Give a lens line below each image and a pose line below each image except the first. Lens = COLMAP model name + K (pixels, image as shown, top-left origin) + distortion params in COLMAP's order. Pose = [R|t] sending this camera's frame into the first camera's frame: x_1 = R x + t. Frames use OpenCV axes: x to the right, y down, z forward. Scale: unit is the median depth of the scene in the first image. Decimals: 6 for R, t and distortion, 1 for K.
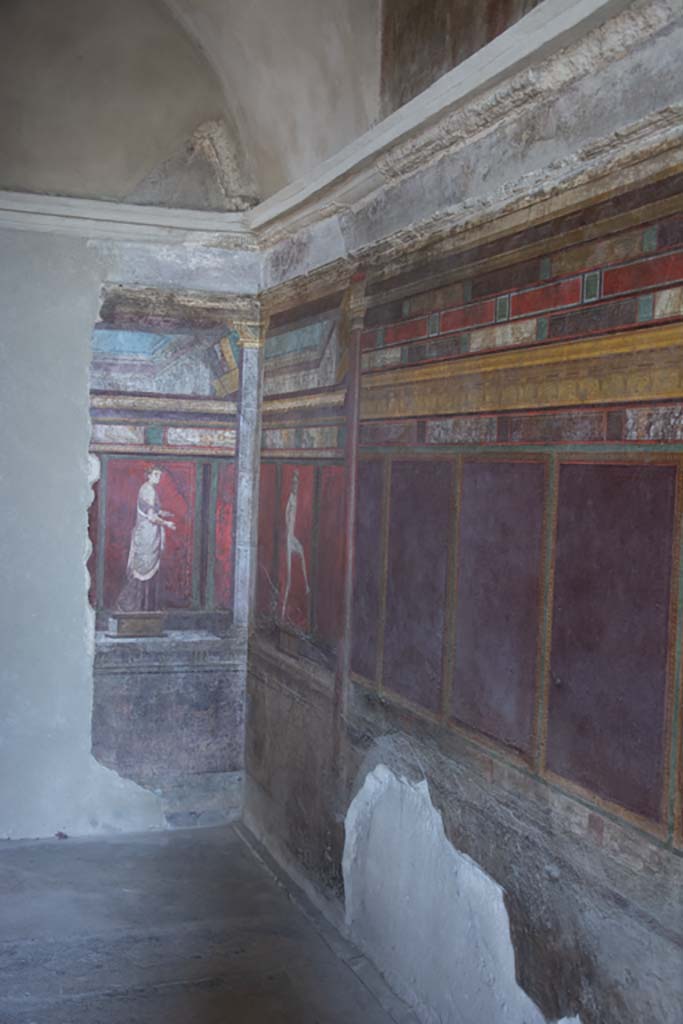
lens RADIAL K [[1219.5, 0, 341.5], [0, 1219.5, 512.0], [0, 0, 1]] dist [-0.002790, 0.307840]
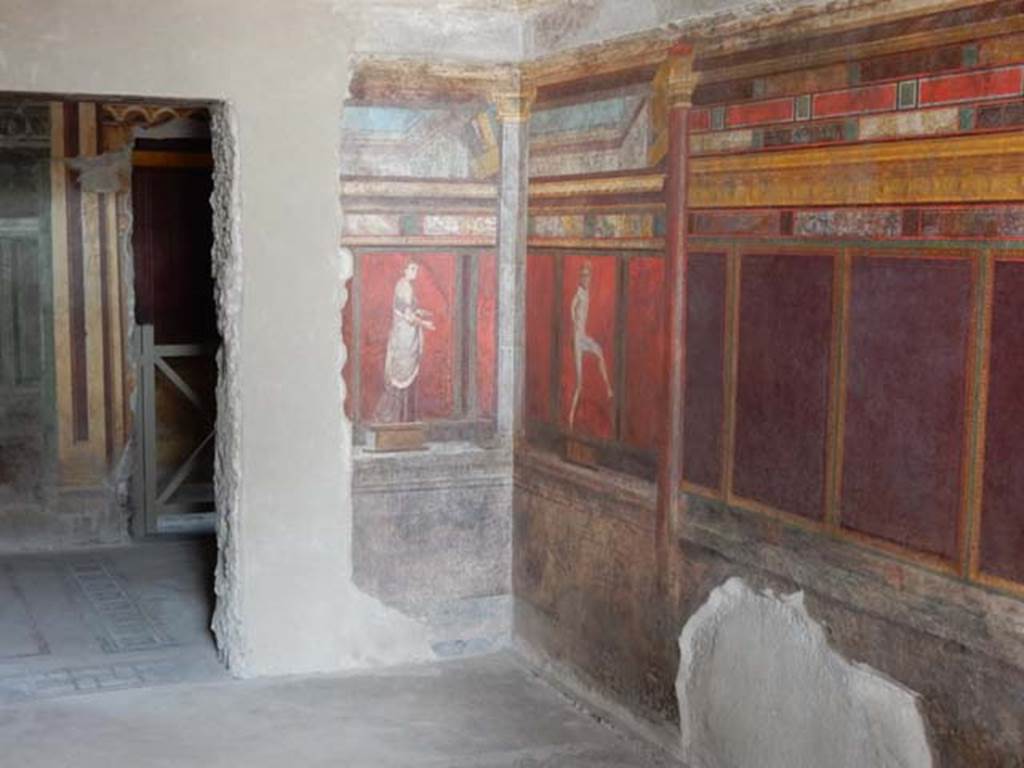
lens RADIAL K [[1471.9, 0, 493.0], [0, 1471.9, 393.9], [0, 0, 1]] dist [-0.033017, 0.072692]
pose [[0.997873, -0.030602, 0.057566, -0.185159], [0.026435, 0.997068, 0.071814, -0.018018], [-0.059595, -0.070139, 0.995755, -0.092855]]
